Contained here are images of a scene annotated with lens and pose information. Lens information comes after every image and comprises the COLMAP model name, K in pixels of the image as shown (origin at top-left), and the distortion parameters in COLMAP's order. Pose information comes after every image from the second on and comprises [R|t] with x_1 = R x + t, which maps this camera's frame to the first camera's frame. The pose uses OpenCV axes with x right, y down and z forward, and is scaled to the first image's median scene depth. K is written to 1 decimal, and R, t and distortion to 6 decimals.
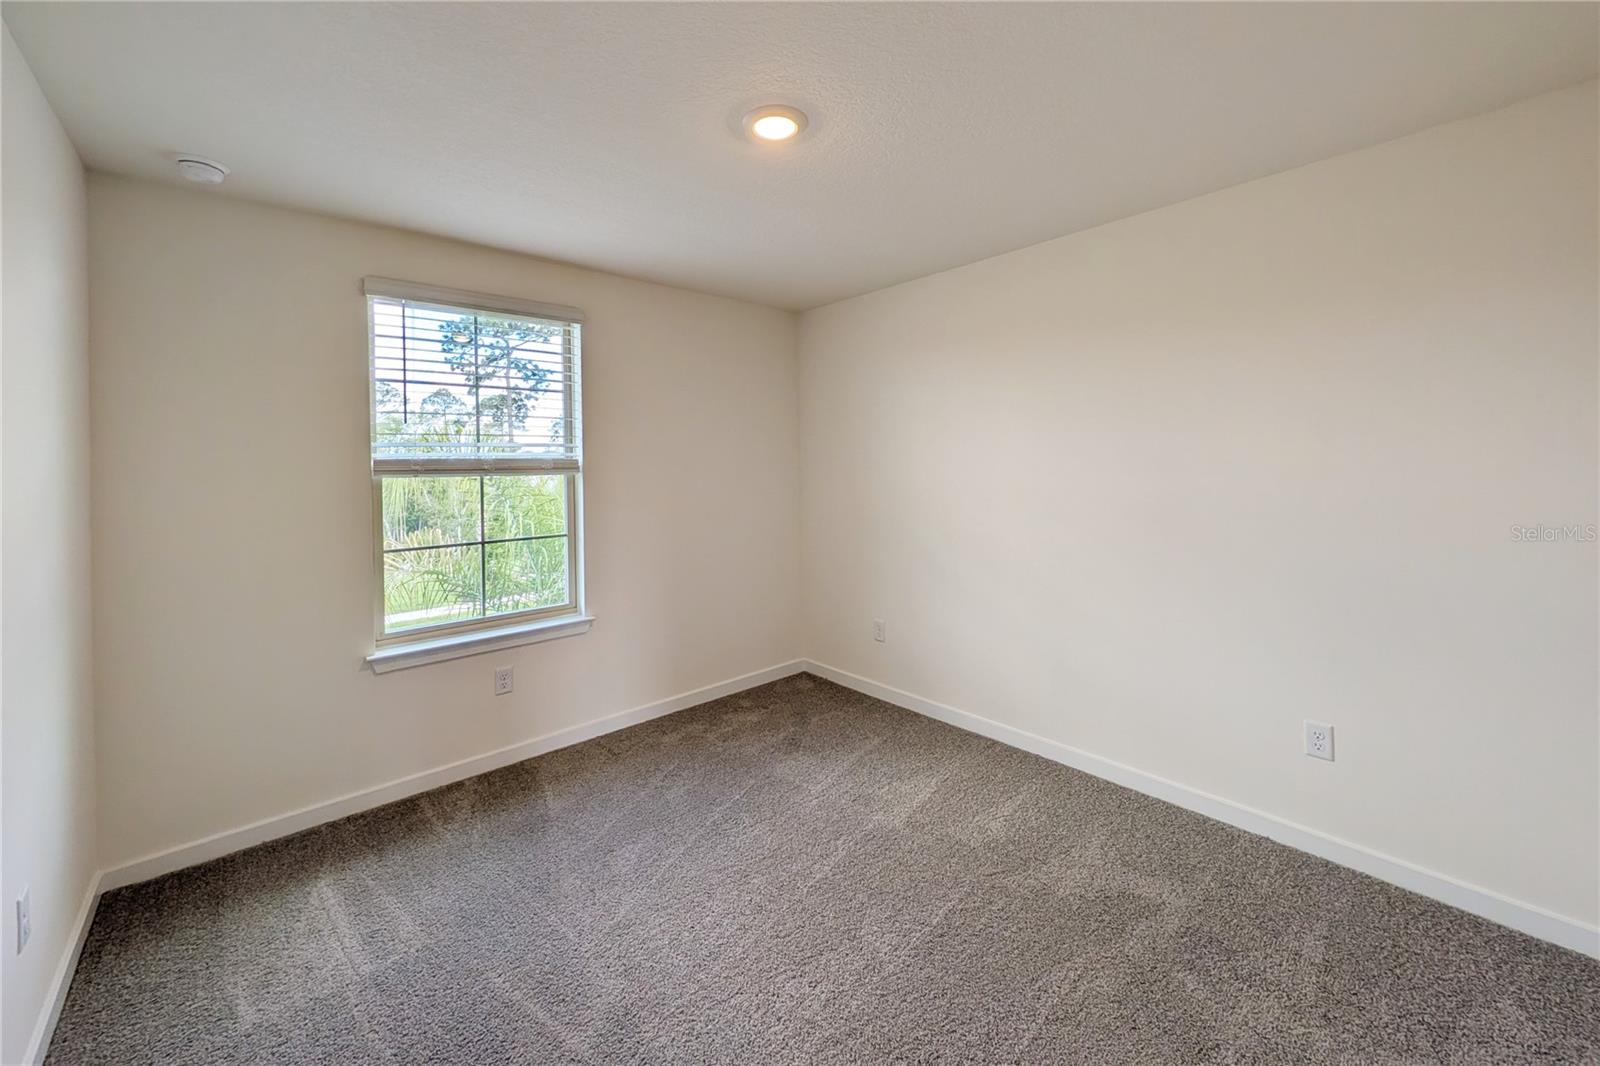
lens RADIAL K [[620.0, 0, 800.0], [0, 620.0, 533.0], [0, 0, 1]] dist [0.000099, 0.000020]
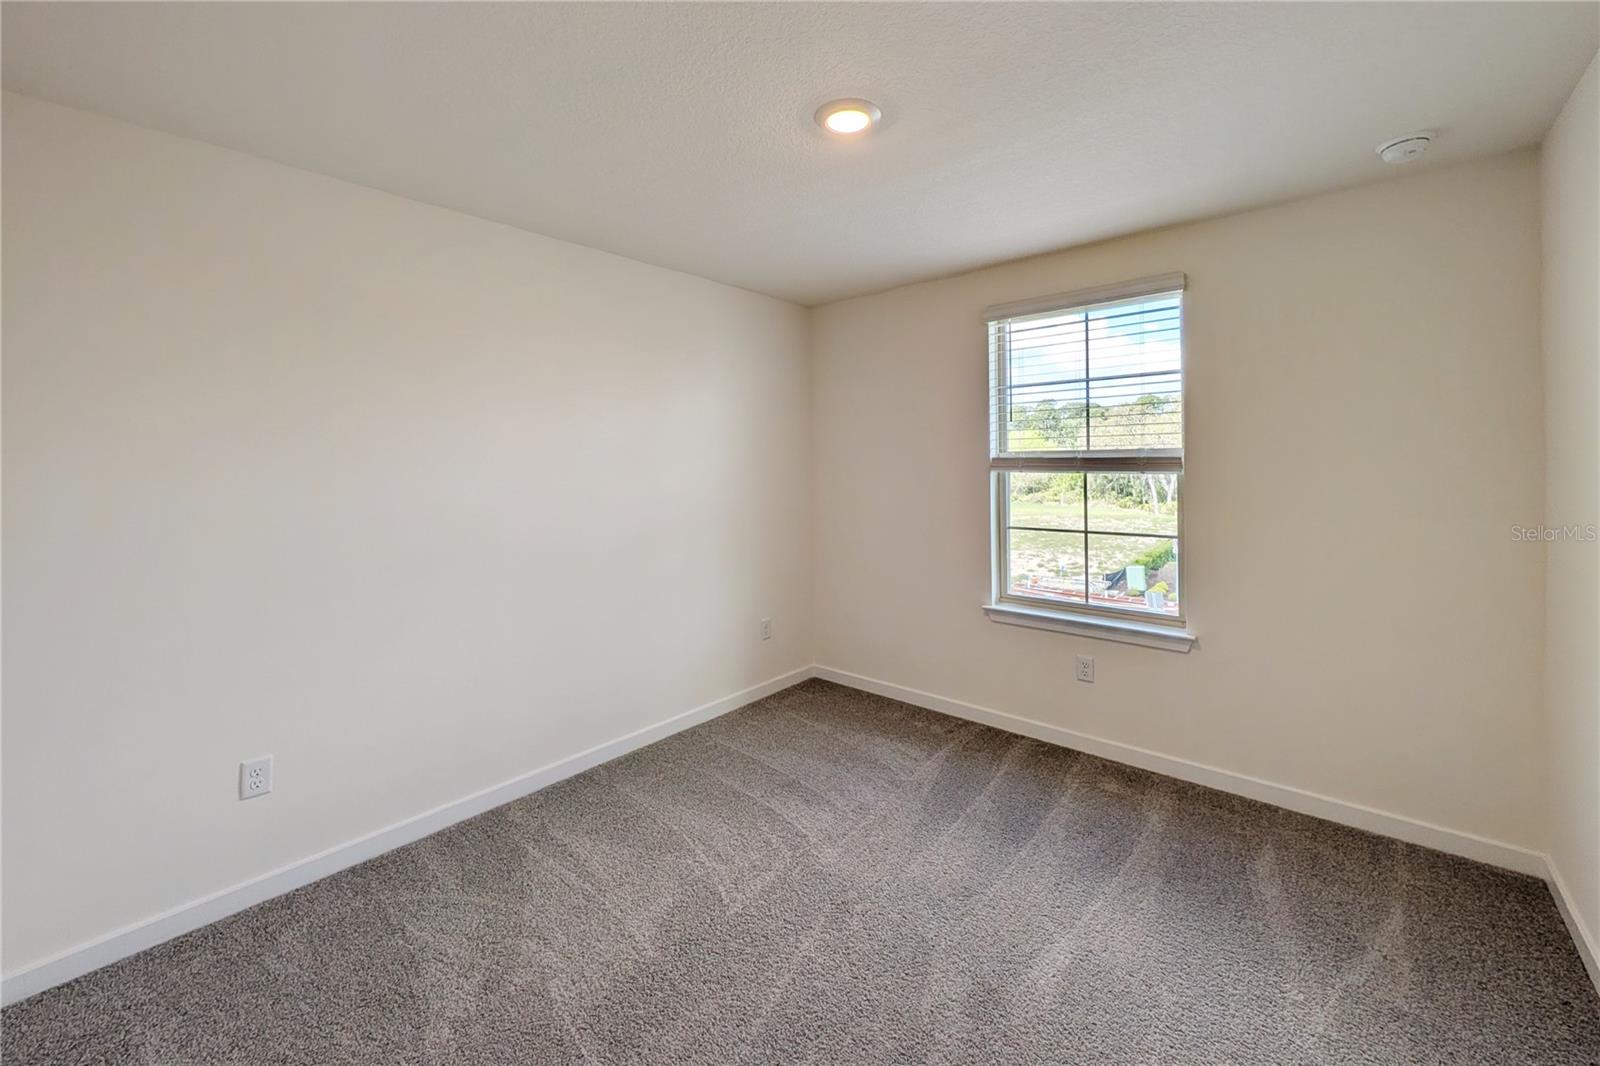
lens RADIAL K [[620.0, 0, 800.0], [0, 620.0, 533.0], [0, 0, 1]] dist [0.000099, 0.000020]
pose [[0.128423, 0.133078, -0.982750, 0.473513], [-0.100987, 0.987559, 0.120532, -0.061965], [0.986564, 0.083766, 0.140265, 0.407546]]
